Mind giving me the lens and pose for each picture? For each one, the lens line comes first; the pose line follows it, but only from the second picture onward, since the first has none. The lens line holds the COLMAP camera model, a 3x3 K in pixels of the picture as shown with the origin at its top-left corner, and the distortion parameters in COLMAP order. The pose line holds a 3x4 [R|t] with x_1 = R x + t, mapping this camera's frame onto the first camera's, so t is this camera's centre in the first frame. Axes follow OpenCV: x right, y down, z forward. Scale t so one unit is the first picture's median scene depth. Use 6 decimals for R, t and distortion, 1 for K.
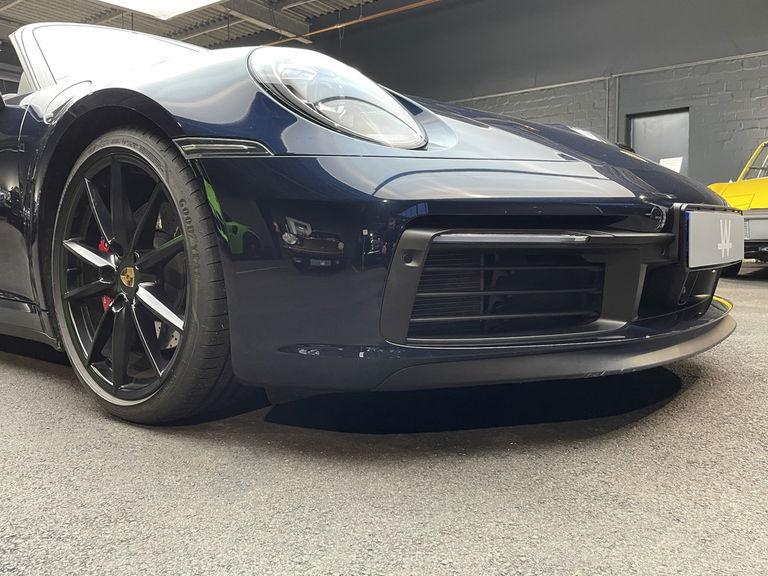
lens RADIAL K [[665.5, 0, 387.5], [0, 665.5, 288.2], [0, 0, 1]] dist [0.054694, -0.048110]
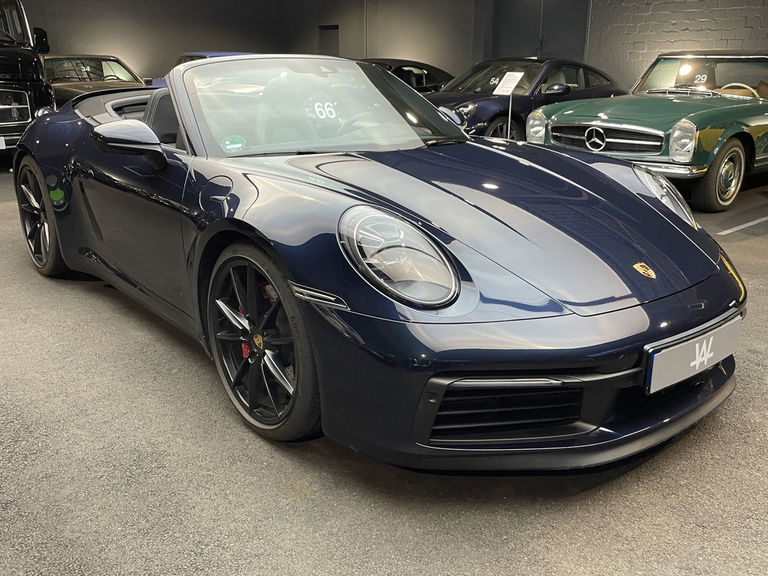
lens RADIAL K [[714.4, 0, 388.6], [0, 714.4, 286.7], [0, 0, 1]] dist [0.045837, 0.000000]
pose [[0.980799, 0.080049, -0.177835, 0.167417], [-0.037880, 0.972706, 0.228929, -0.536275], [0.191307, -0.217797, 0.957061, -0.432833]]
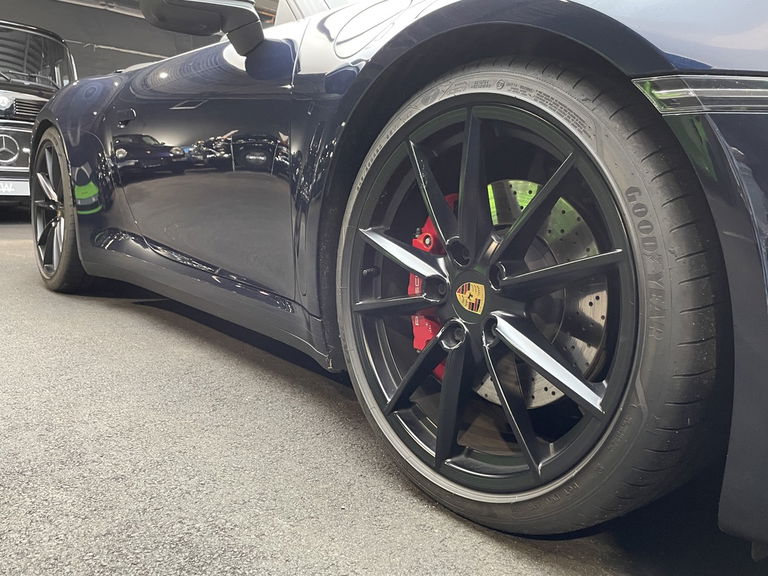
lens RADIAL K [[665.5, 0, 381.3], [0, 665.5, 284.0], [0, 0, 1]] dist [0.054694, -0.048110]
pose [[0.974681, 0.079552, -0.208971, -0.366664], [-0.067496, 0.995651, 0.064216, -0.070550], [0.213171, -0.048485, 0.975811, 0.380560]]
